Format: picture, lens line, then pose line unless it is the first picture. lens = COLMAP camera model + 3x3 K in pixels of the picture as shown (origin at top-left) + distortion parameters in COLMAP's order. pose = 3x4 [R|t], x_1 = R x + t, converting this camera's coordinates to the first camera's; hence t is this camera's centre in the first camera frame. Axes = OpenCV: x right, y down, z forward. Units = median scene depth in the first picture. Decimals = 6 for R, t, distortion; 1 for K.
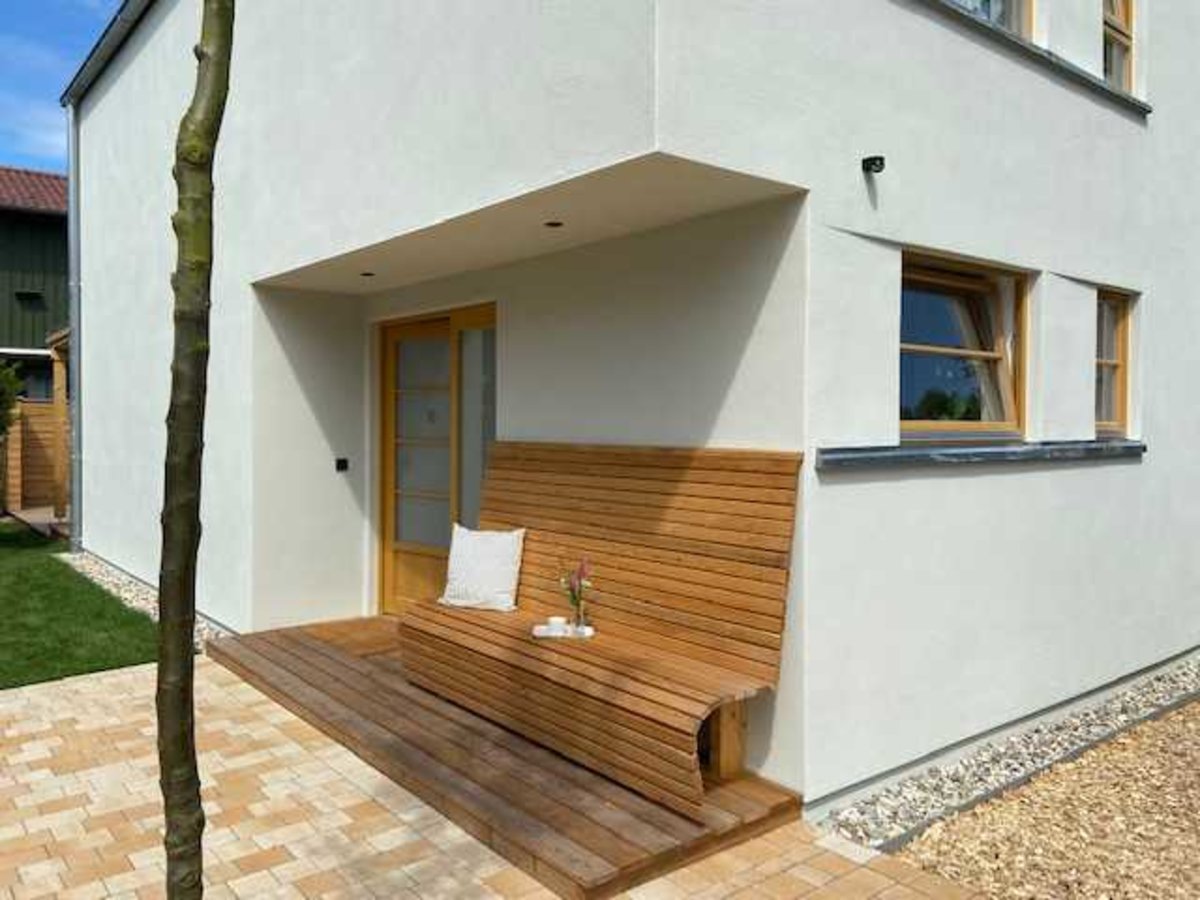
lens RADIAL K [[925.3, 0, 600.0], [0, 925.3, 450.0], [0, 0, 1]] dist [-0.004105, -0.005023]
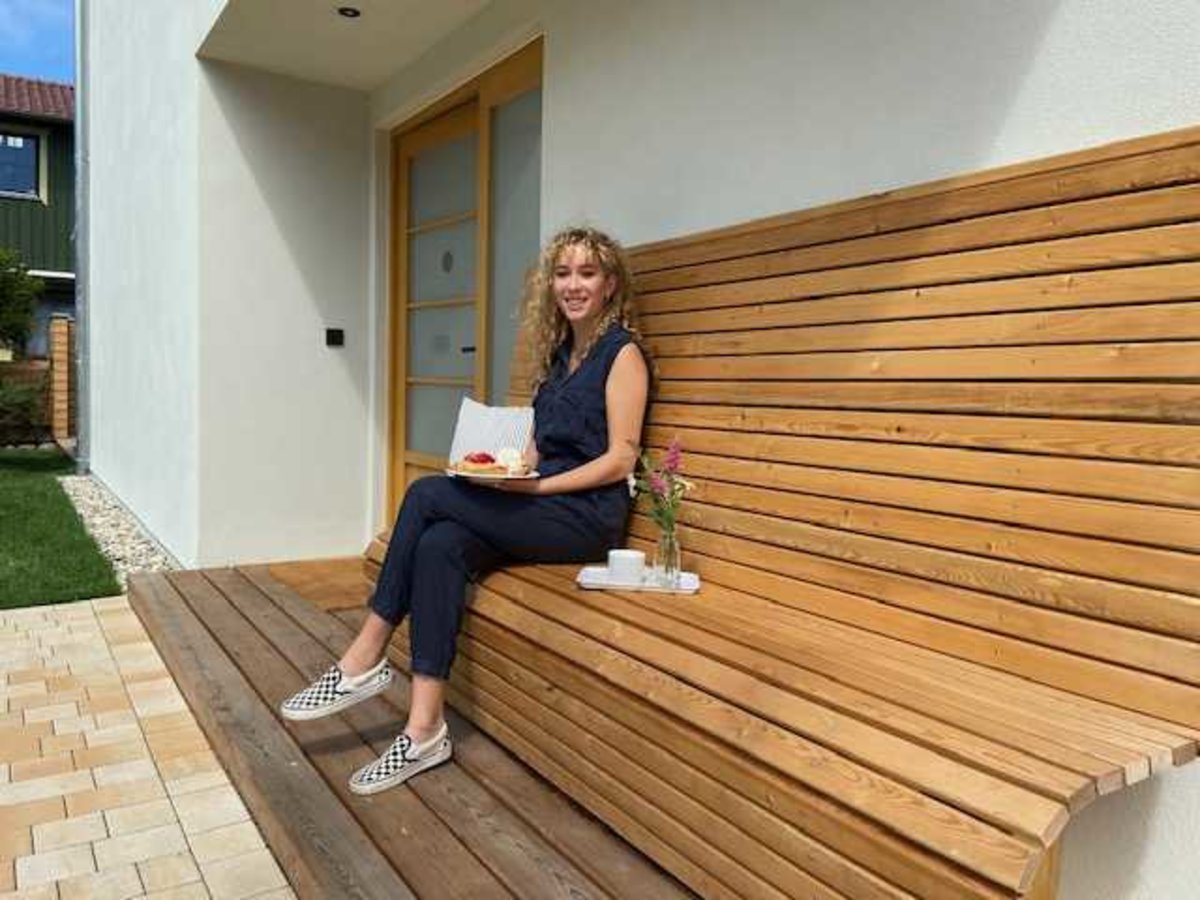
lens RADIAL K [[900.3, 0, 596.9], [0, 900.3, 401.4], [0, 0, 1]] dist [0.087223, -0.174022]
pose [[0.995306, 0.033803, -0.090687, -0.020918], [-0.035676, 0.999181, -0.019113, 0.109092], [0.089967, 0.022258, 0.995696, 0.503892]]
